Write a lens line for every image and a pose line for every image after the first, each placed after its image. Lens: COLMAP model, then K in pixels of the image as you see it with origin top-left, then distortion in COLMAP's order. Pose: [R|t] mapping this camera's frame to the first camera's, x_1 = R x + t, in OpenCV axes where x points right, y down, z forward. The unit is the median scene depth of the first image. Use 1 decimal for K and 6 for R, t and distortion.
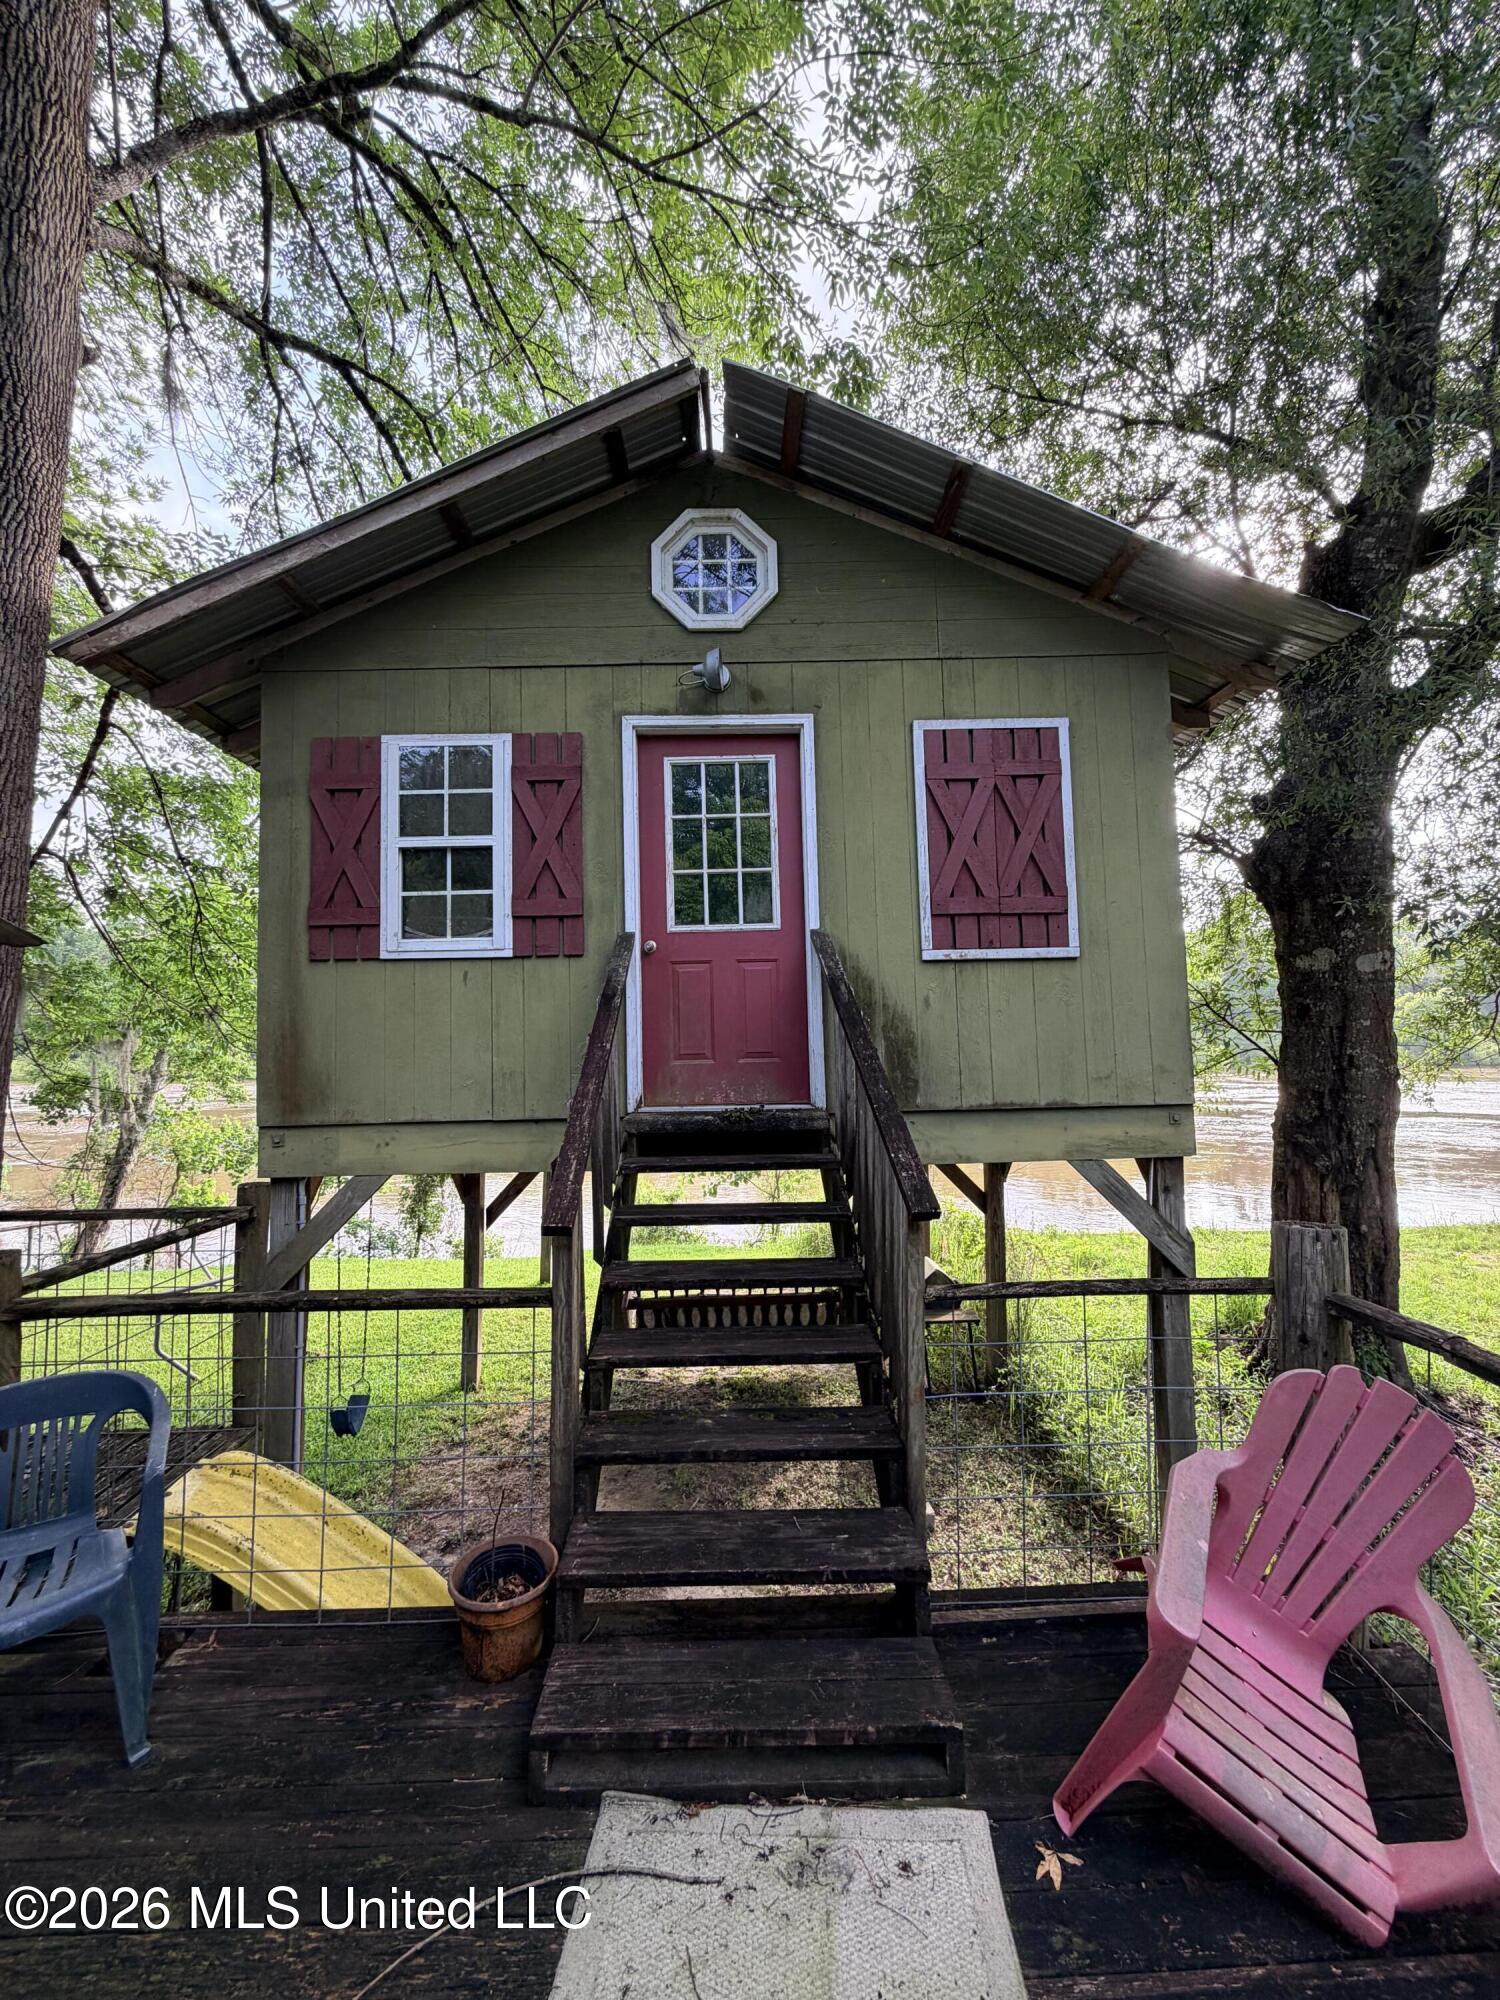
lens RADIAL K [[801.0, 0, 750.7], [0, 801.0, 1003.7], [0, 0, 1]] dist [-0.000347, 0.000111]
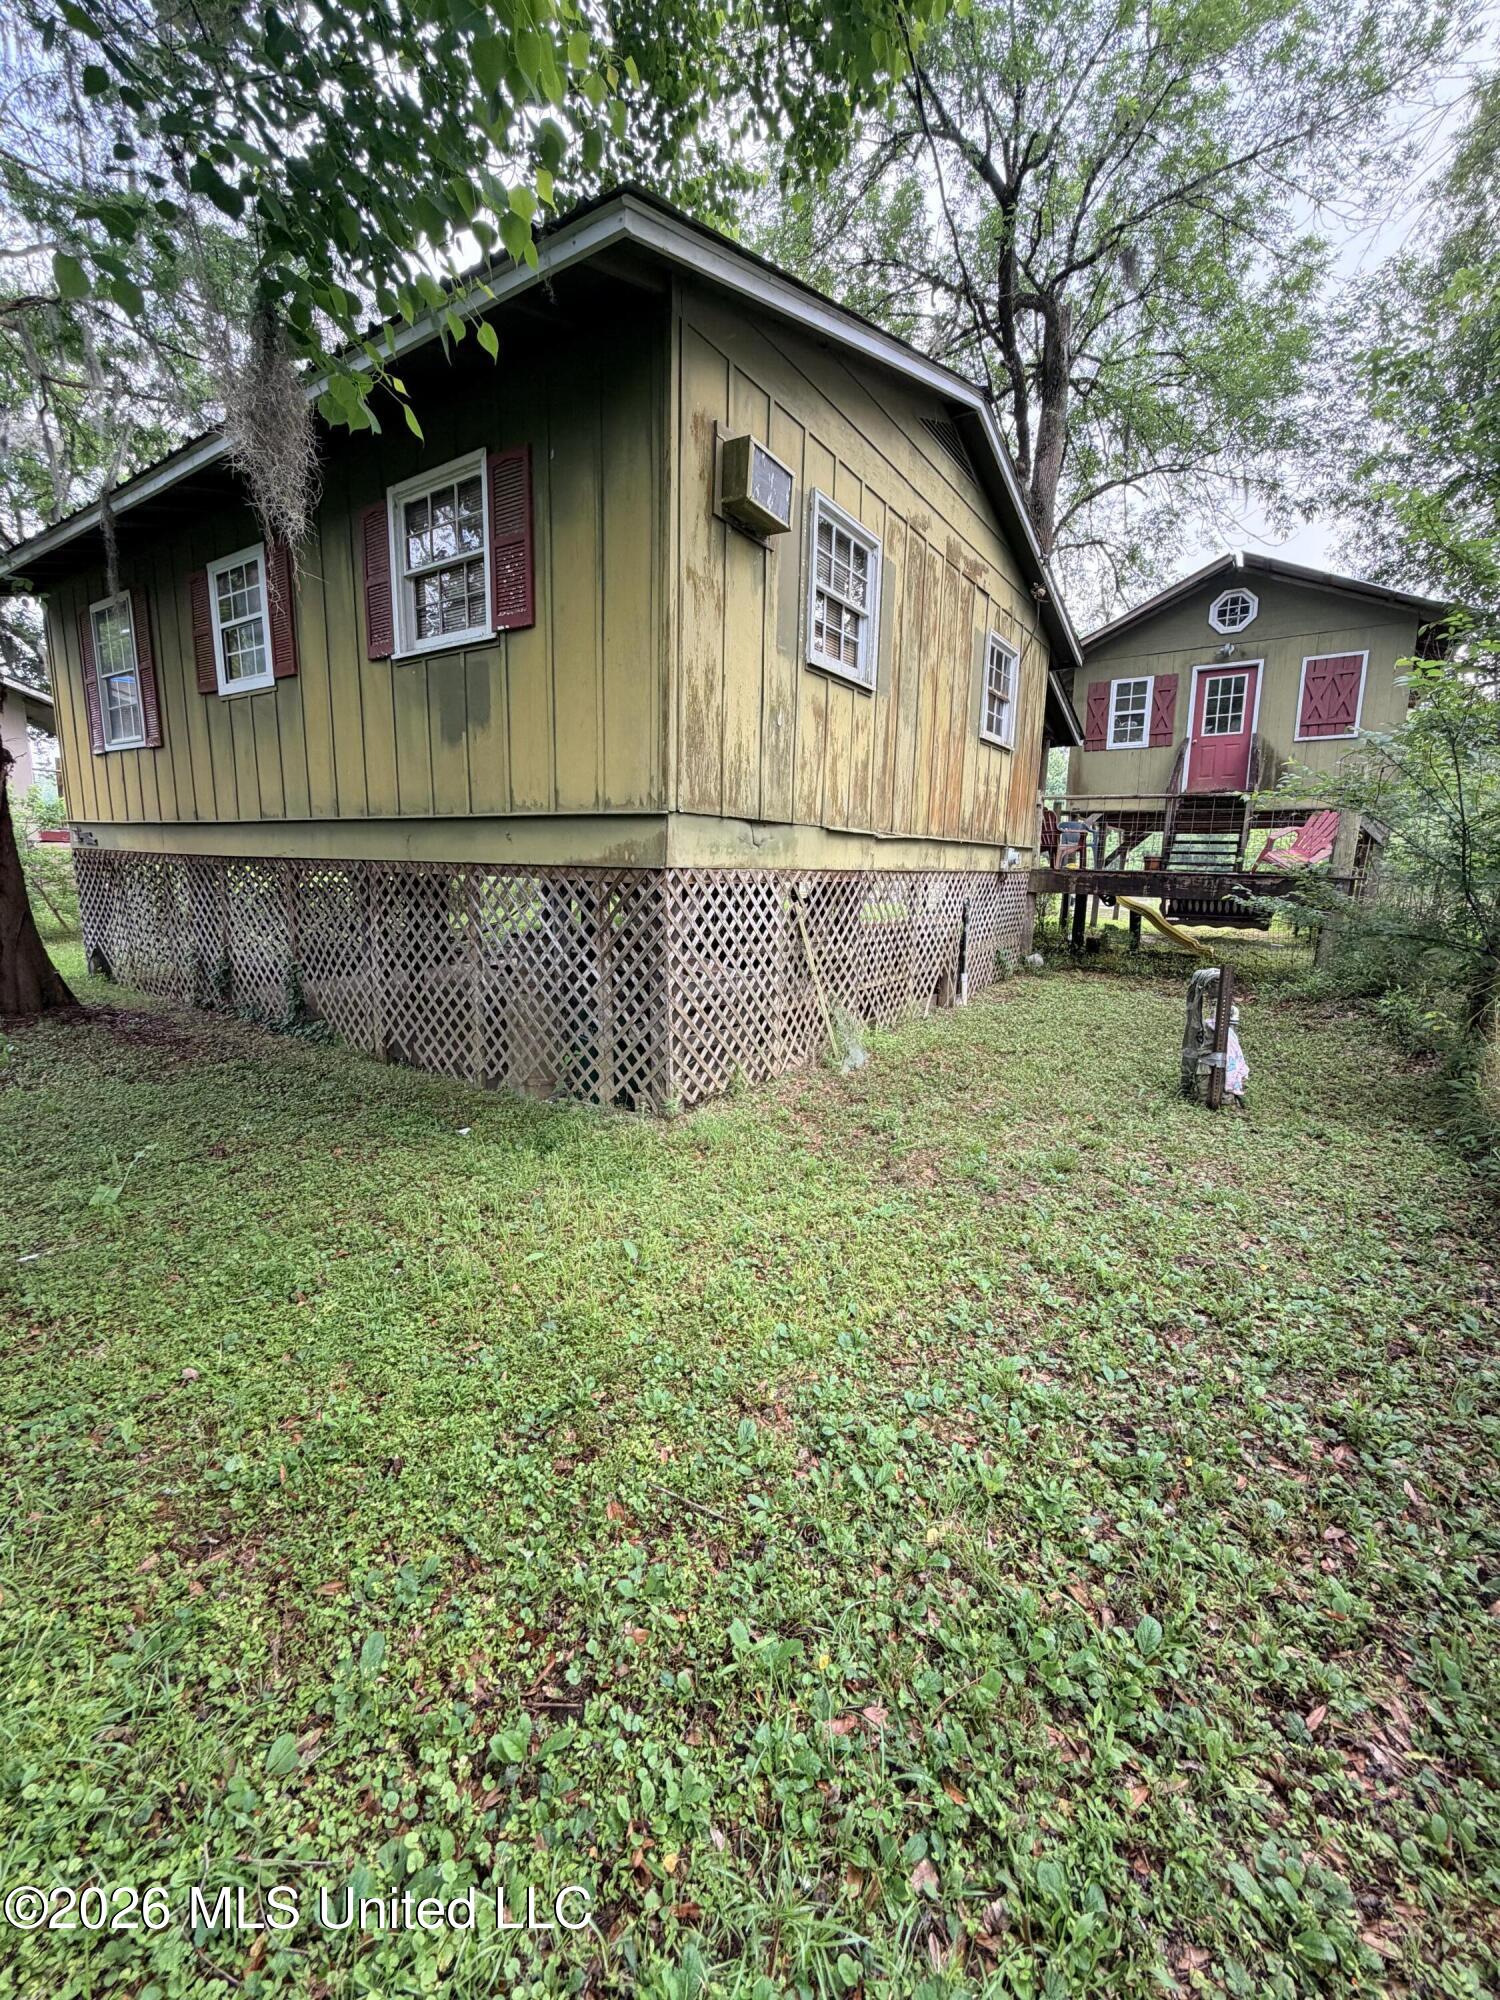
lens RADIAL K [[801.0, 0, 748.4], [0, 801.0, 1005.3], [0, 0, 1]] dist [-0.000347, 0.000111]
pose [[0.821266, 0.128071, -0.555985, 0.328685], [0.001953, 0.973844, 0.227209, 0.226222], [0.570542, -0.187684, 0.799535, -2.802589]]
